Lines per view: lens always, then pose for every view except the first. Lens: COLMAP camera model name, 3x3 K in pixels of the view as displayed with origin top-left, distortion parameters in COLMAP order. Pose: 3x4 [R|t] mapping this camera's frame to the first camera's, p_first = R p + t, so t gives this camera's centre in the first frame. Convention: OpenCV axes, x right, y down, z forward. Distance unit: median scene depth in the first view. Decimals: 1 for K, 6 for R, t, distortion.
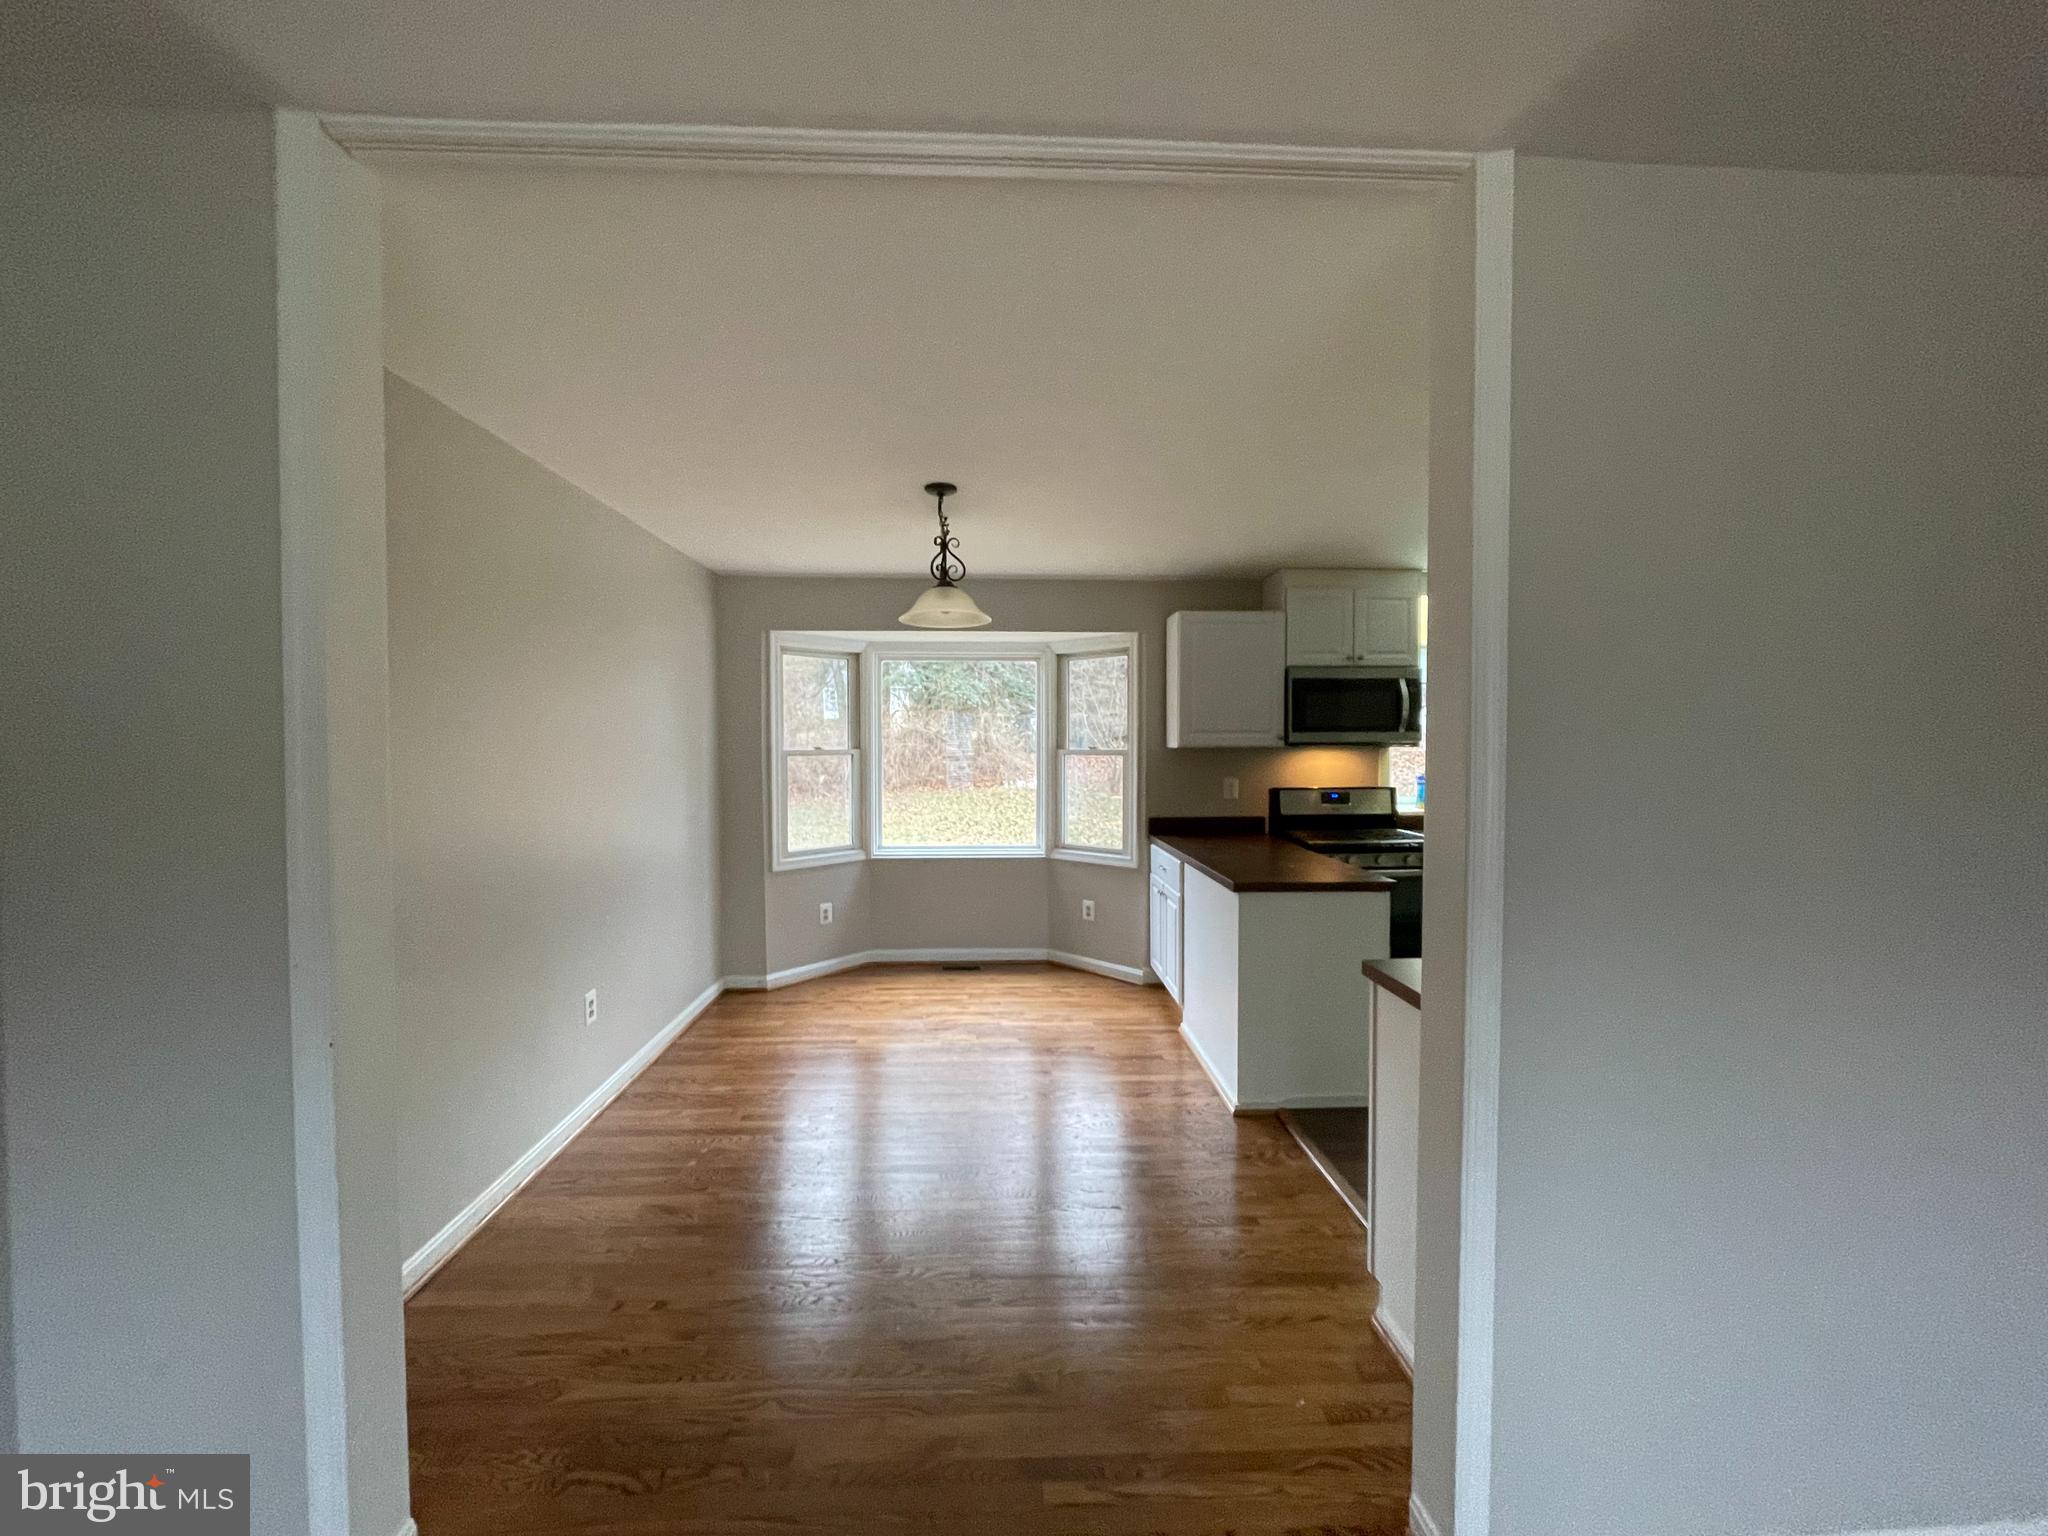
lens RADIAL K [[829.7, 0, 1014.2], [0, 829.7, 757.3], [0, 0, 1]] dist [-0.000791, 0.000044]
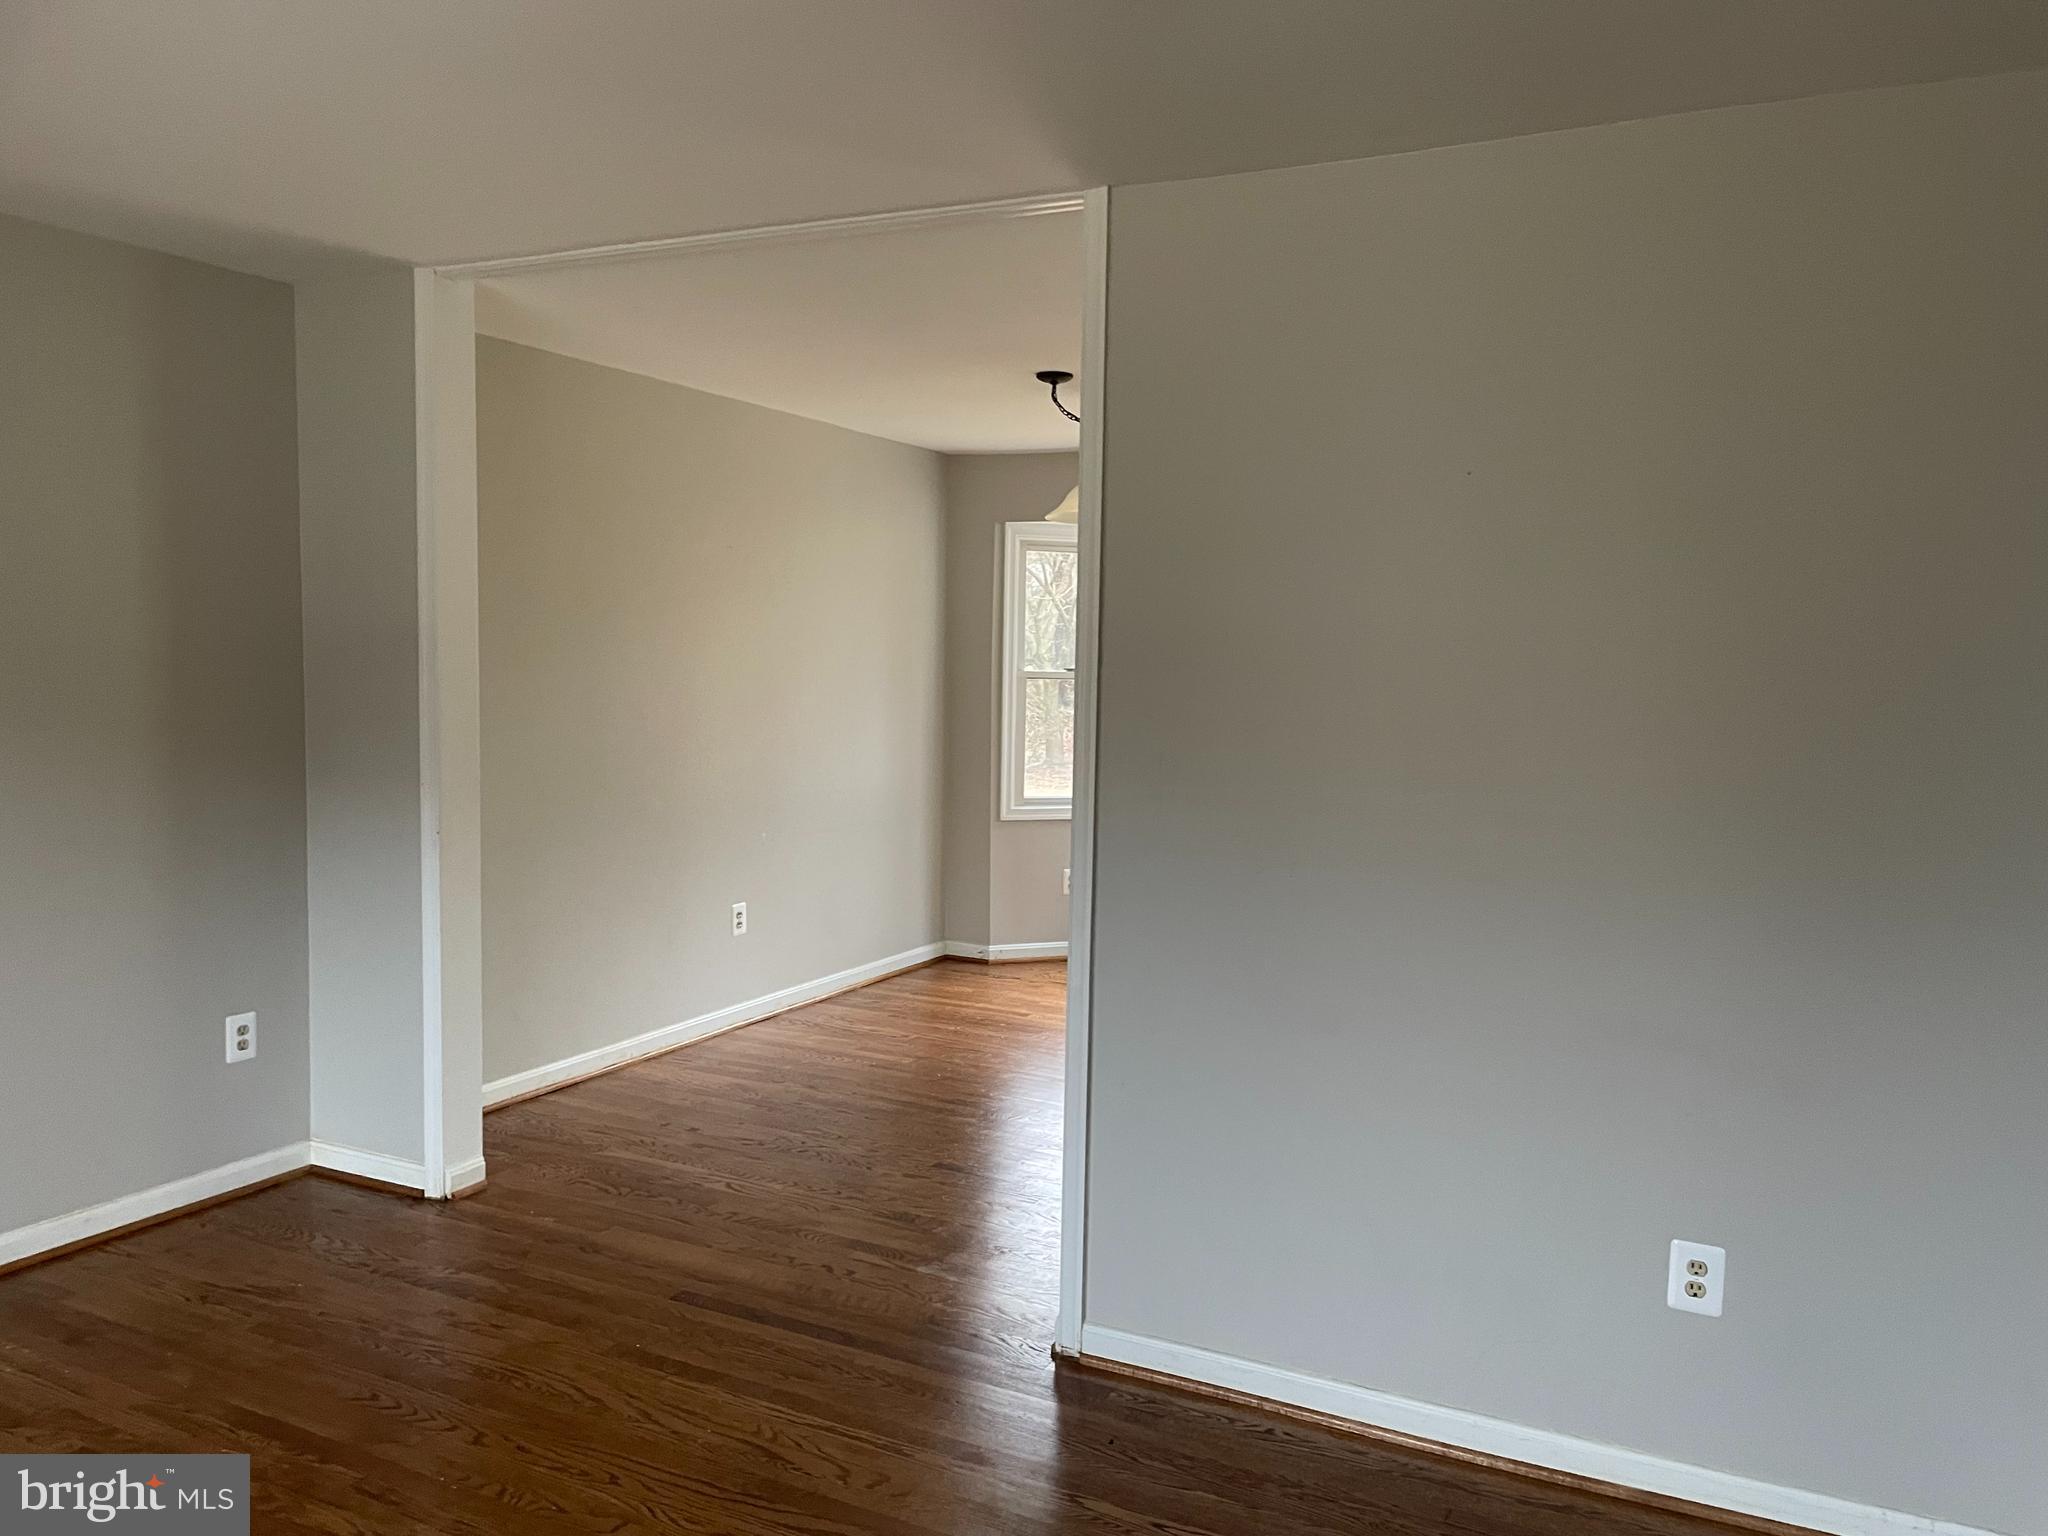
lens RADIAL K [[1541.2, 0, 1031.2], [0, 1541.2, 773.9], [0, 0, 1]] dist [0.001687, -0.007325]
pose [[0.871019, 0.056142, -0.488031, 0.687607], [-0.031864, 0.997813, 0.057917, 0.005857], [0.490215, -0.034896, 0.870903, -0.440235]]
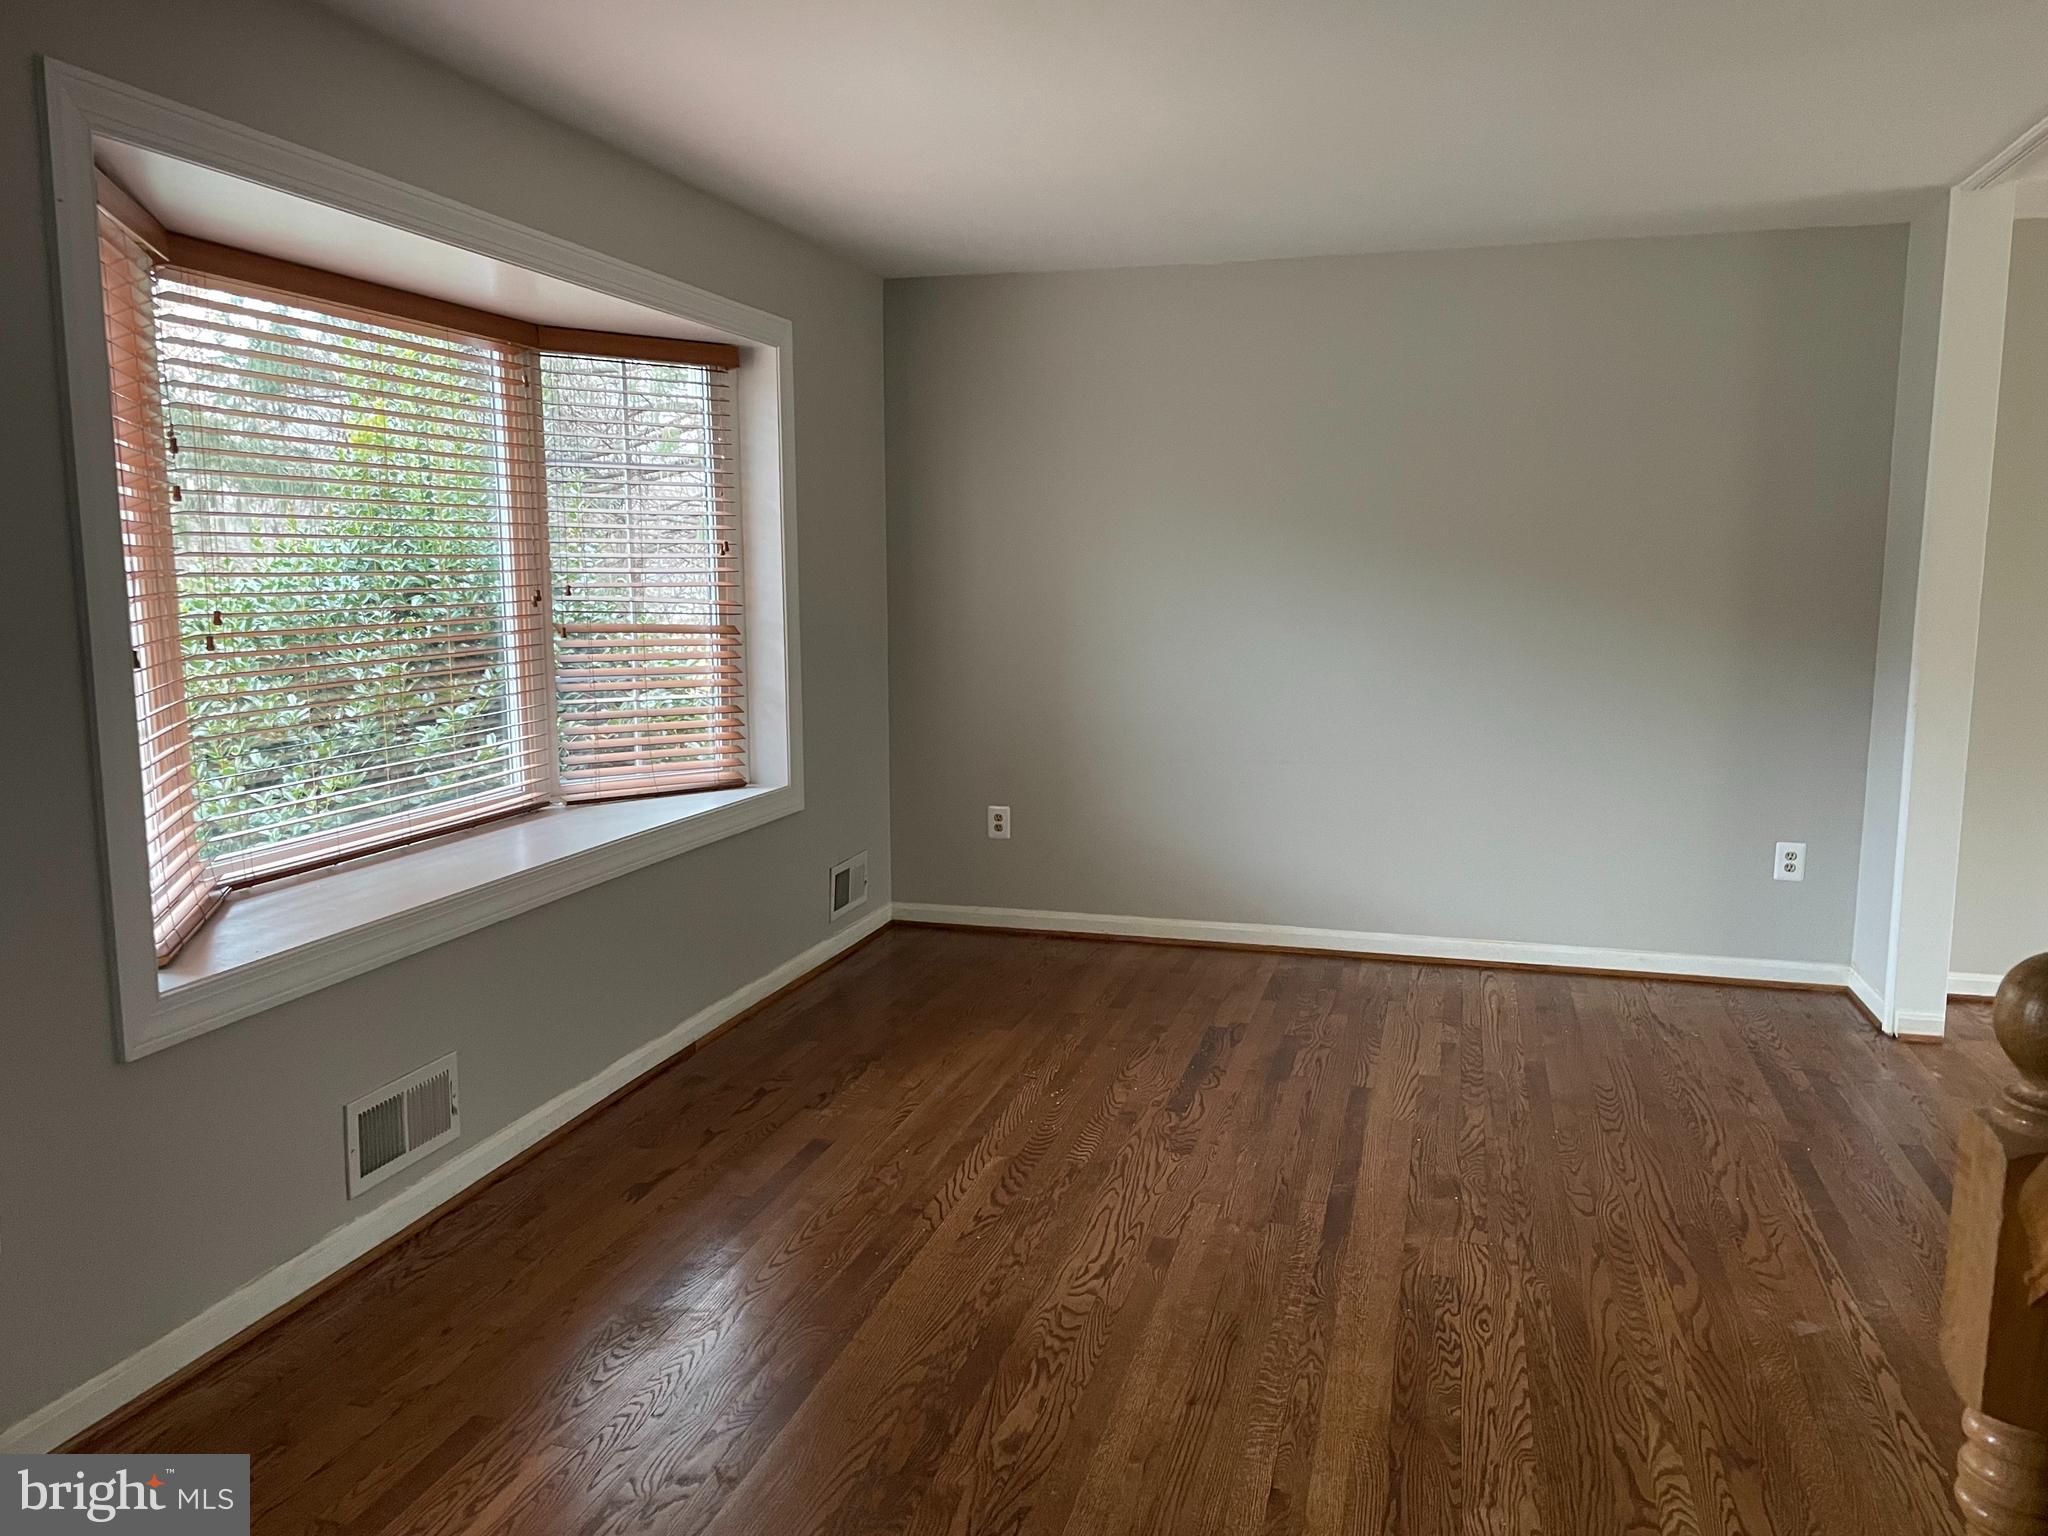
lens RADIAL K [[1541.2, 0, 1024.0], [0, 1541.2, 766.2], [0, 0, 1]] dist [0.001687, -0.007325]
pose [[-0.310875, 0.133569, -0.941019, 1.212910], [-0.026671, 0.988460, 0.149114, 0.009872], [0.950076, 0.071454, -0.303725, 0.075291]]
